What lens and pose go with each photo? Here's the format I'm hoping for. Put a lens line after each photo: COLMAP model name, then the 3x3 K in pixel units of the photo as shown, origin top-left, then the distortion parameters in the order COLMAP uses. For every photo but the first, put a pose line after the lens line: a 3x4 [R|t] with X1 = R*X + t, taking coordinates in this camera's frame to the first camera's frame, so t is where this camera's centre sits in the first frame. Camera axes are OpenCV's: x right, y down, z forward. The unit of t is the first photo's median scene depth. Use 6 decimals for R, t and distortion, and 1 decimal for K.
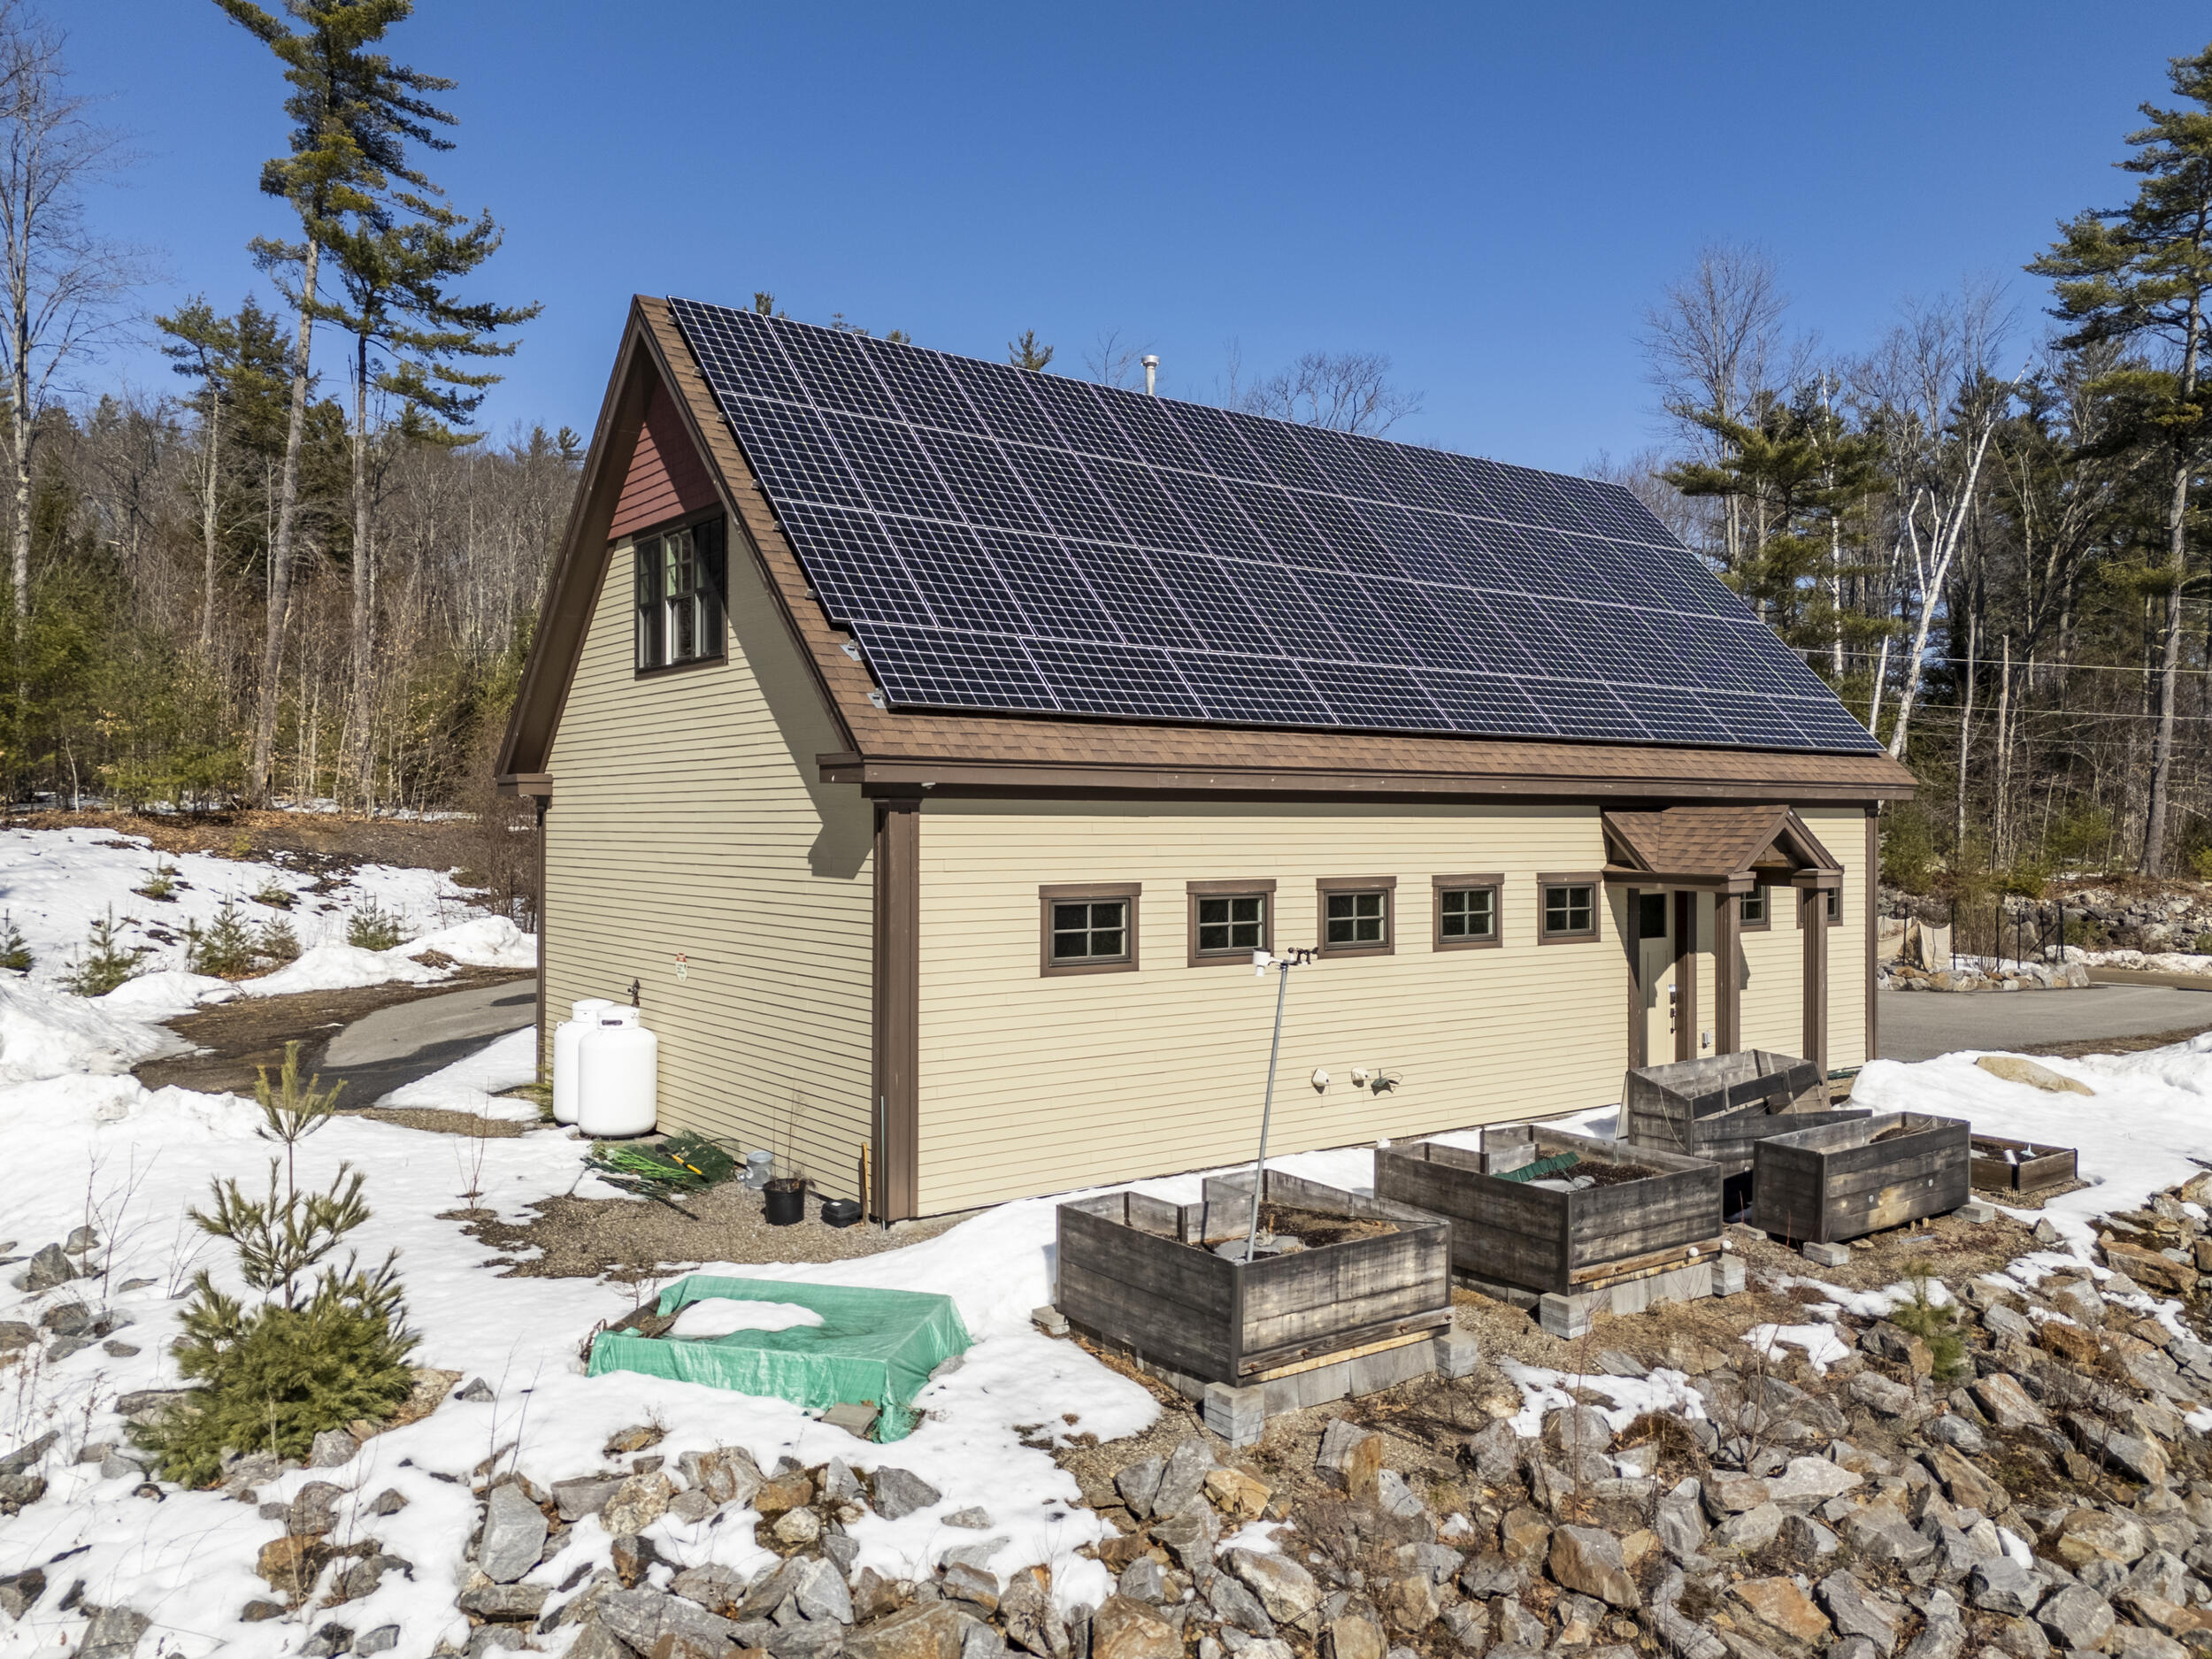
lens RADIAL K [[1663.4, 0, 1128.8], [0, 1663.4, 833.4], [0, 0, 1]] dist [0.033788, -0.002400]
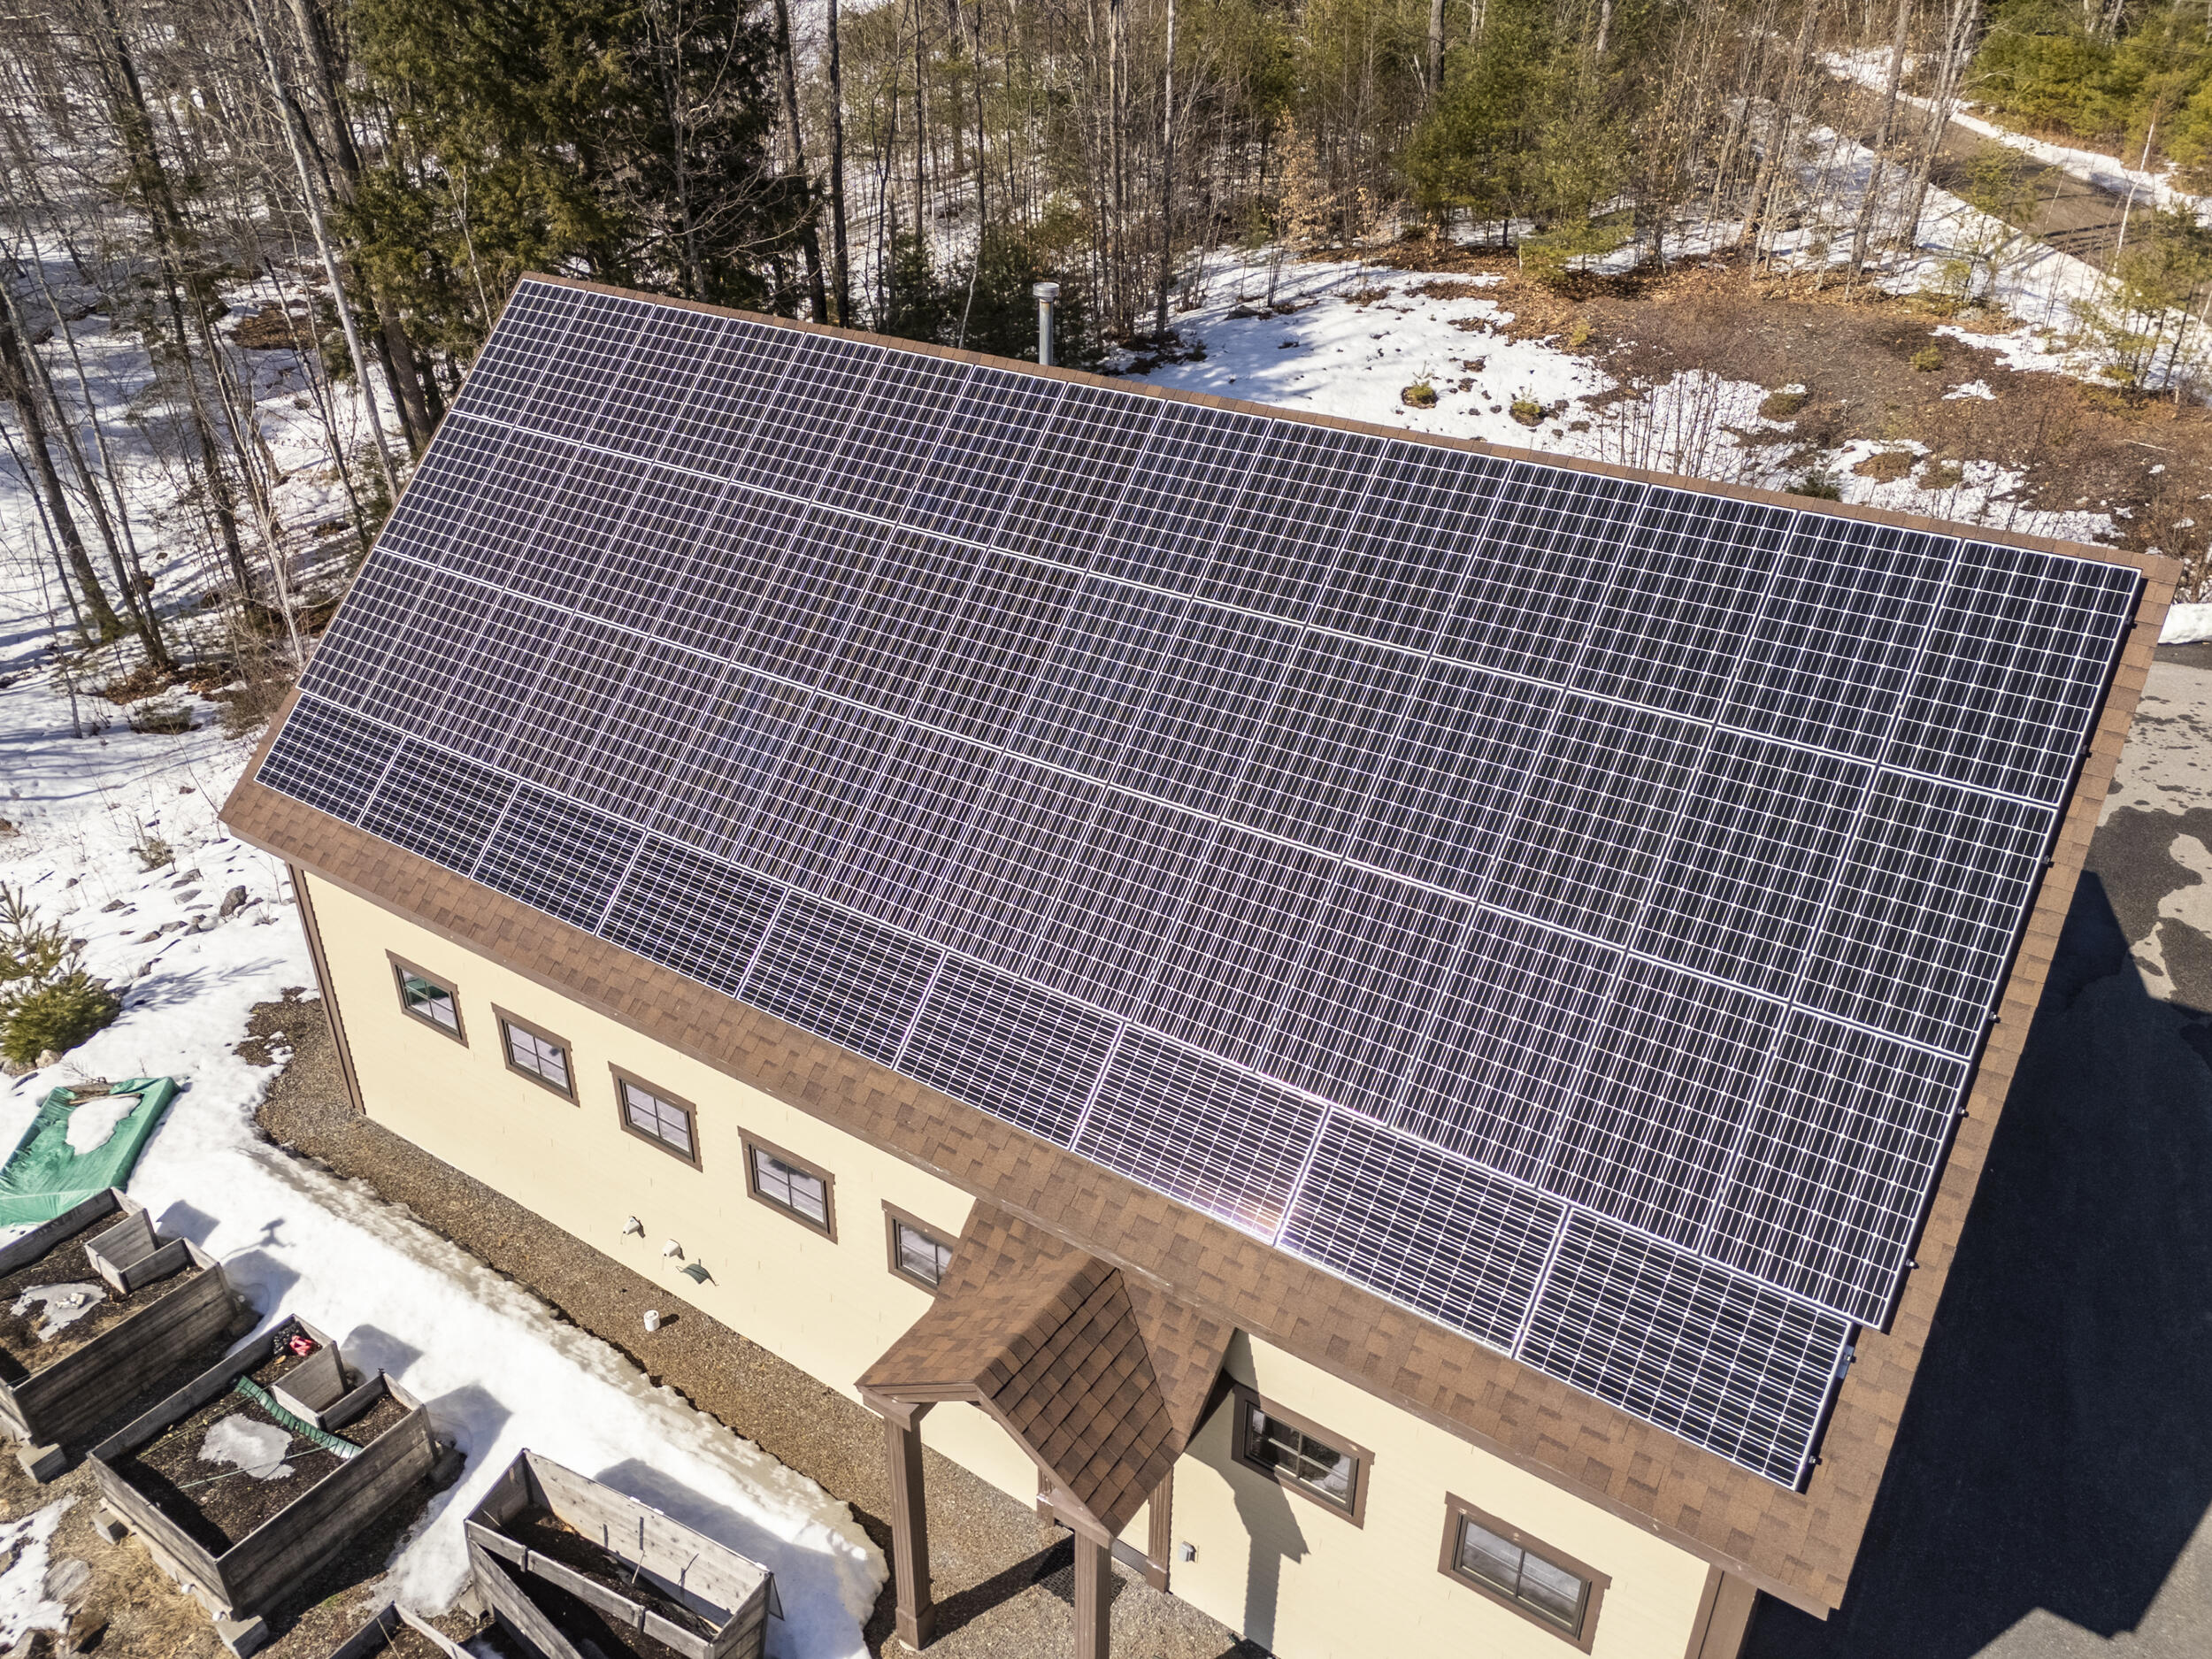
lens RADIAL K [[1632.2, 0, 1106.0], [0, 1632.2, 829.5], [0, 0, 1]] dist [0.085967, -0.078113]
pose [[0.321629, 0.448578, -0.833866, 0.884324], [-0.010020, 0.882223, 0.470726, -0.512077], [0.946813, -0.143044, 0.288243, 0.975650]]
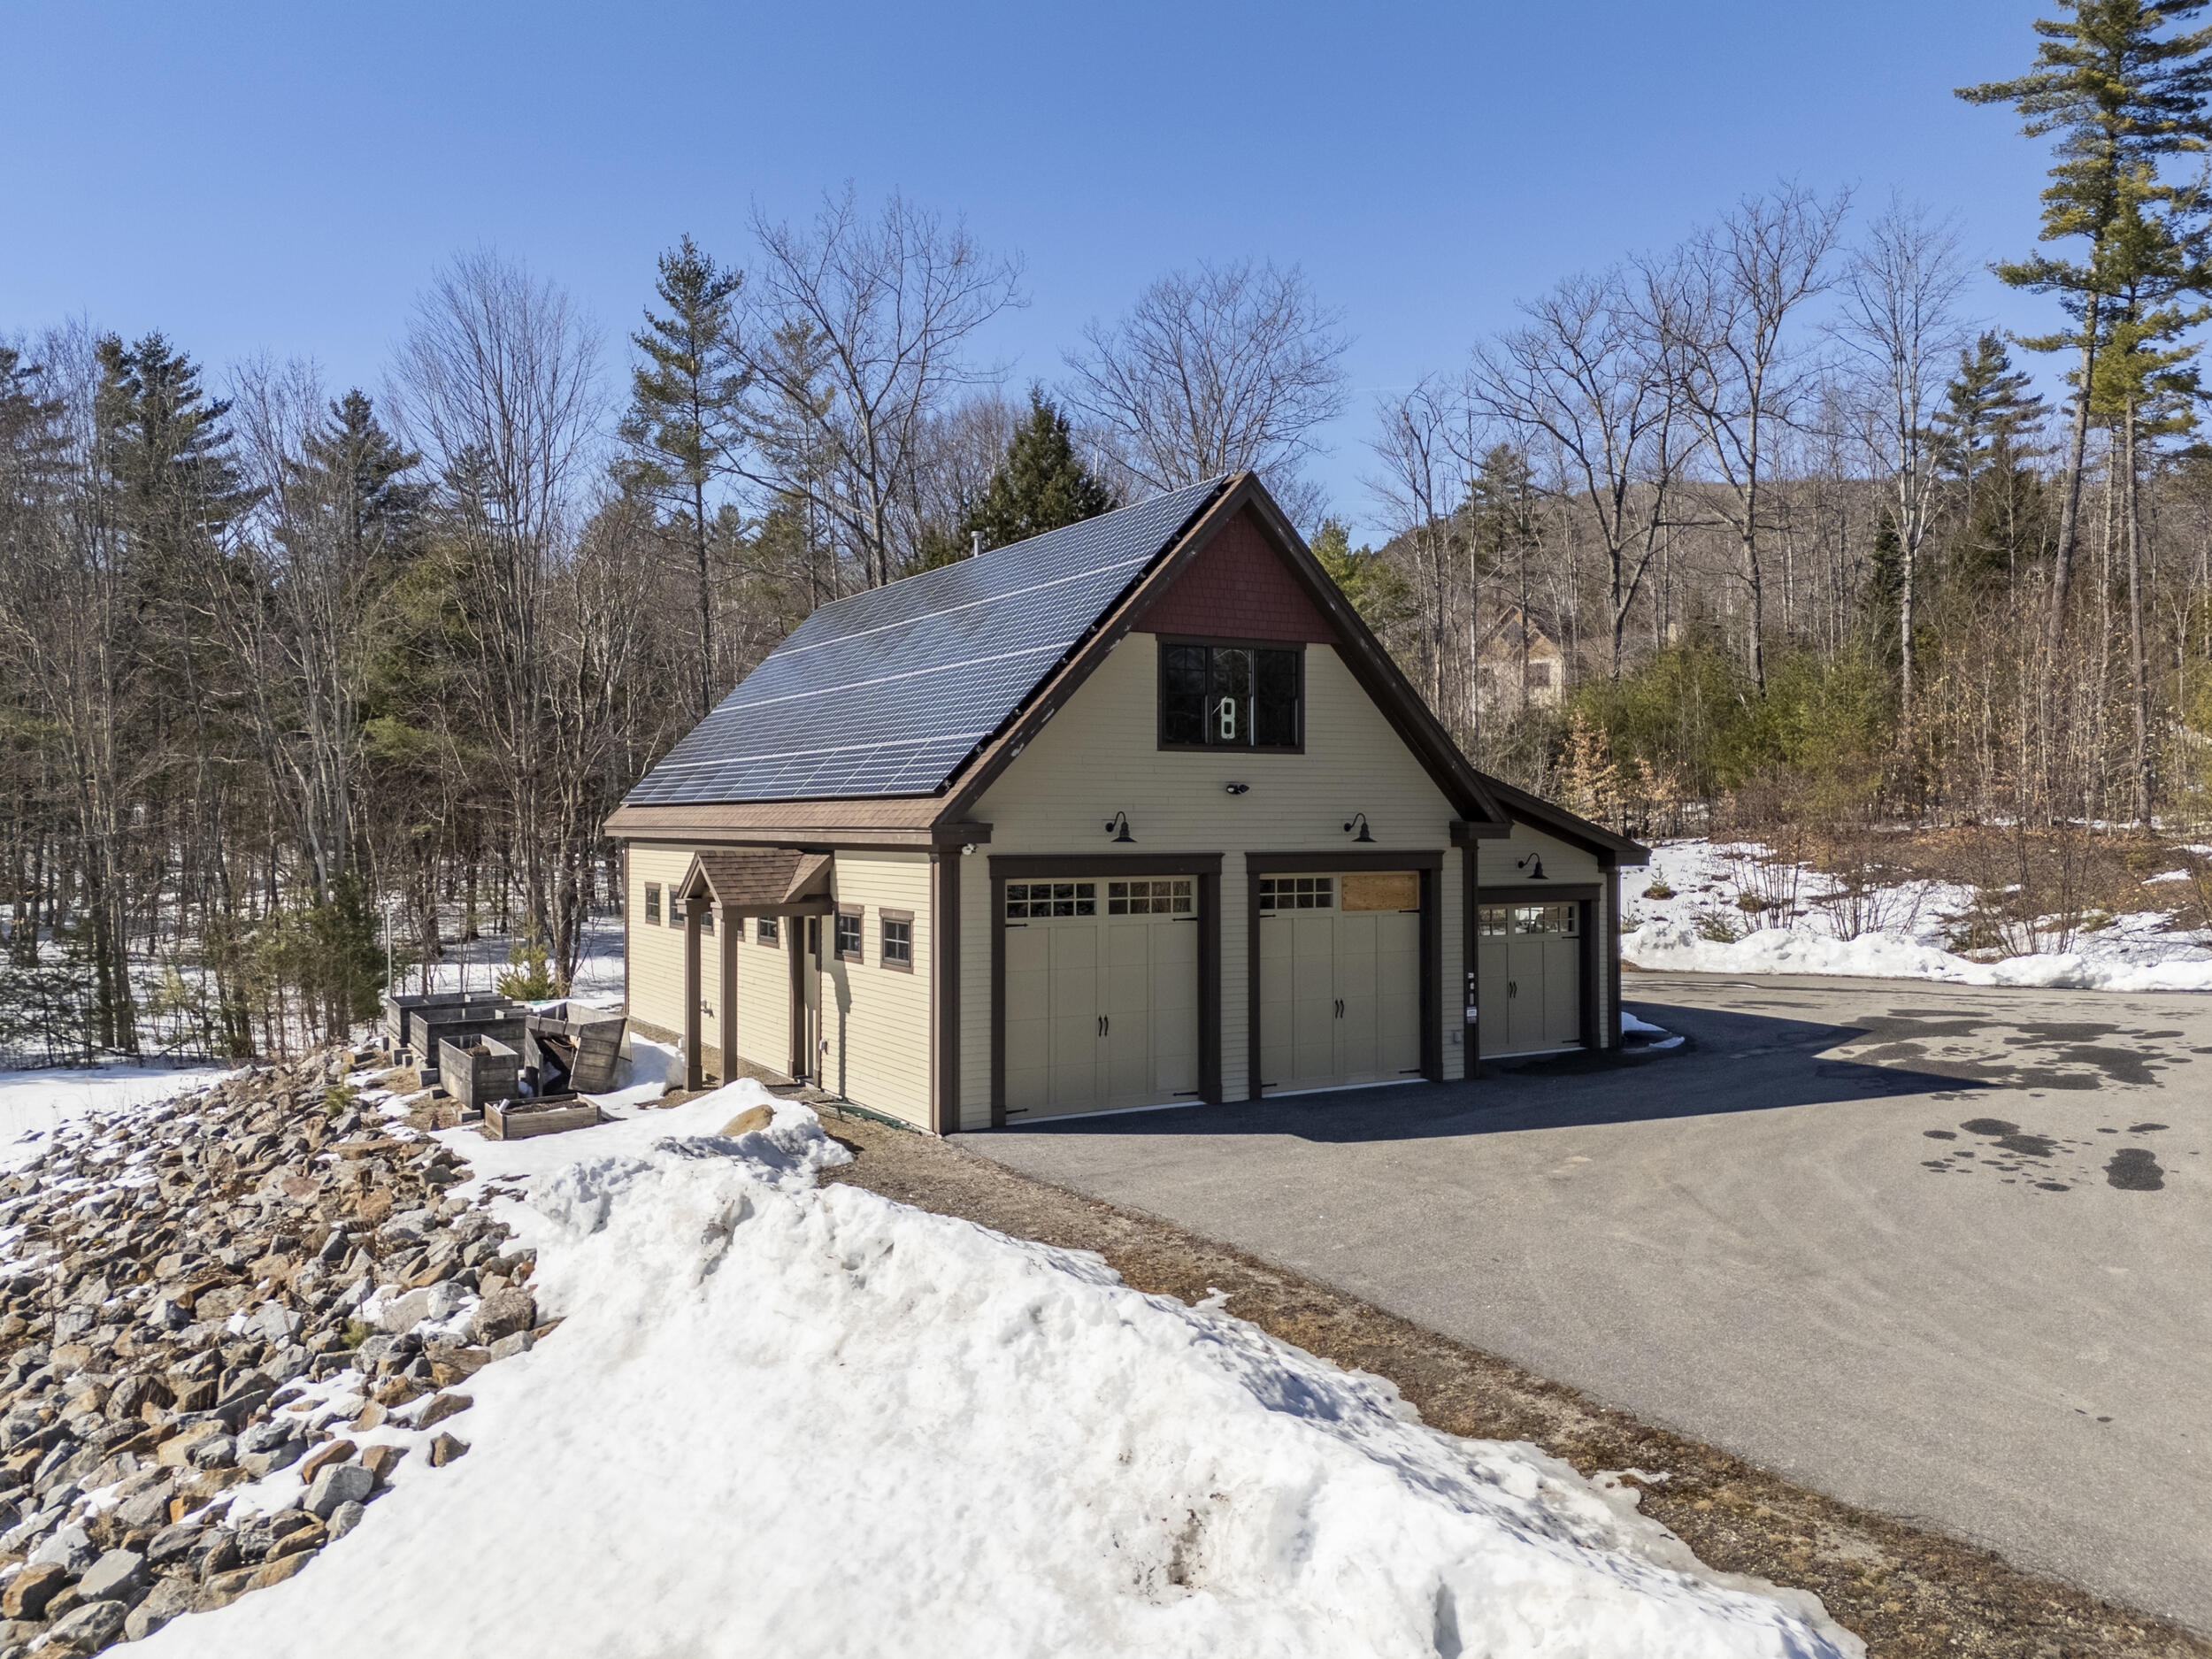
lens RADIAL K [[1632.2, 0, 1106.0], [0, 1632.2, 829.5], [0, 0, 1]] dist [0.085967, -0.078113]
pose [[-0.117478, 0.003053, -0.993071, 1.749293], [-0.003447, 0.999988, 0.003482, -0.041175], [0.993069, 0.003832, -0.117466, 1.581926]]
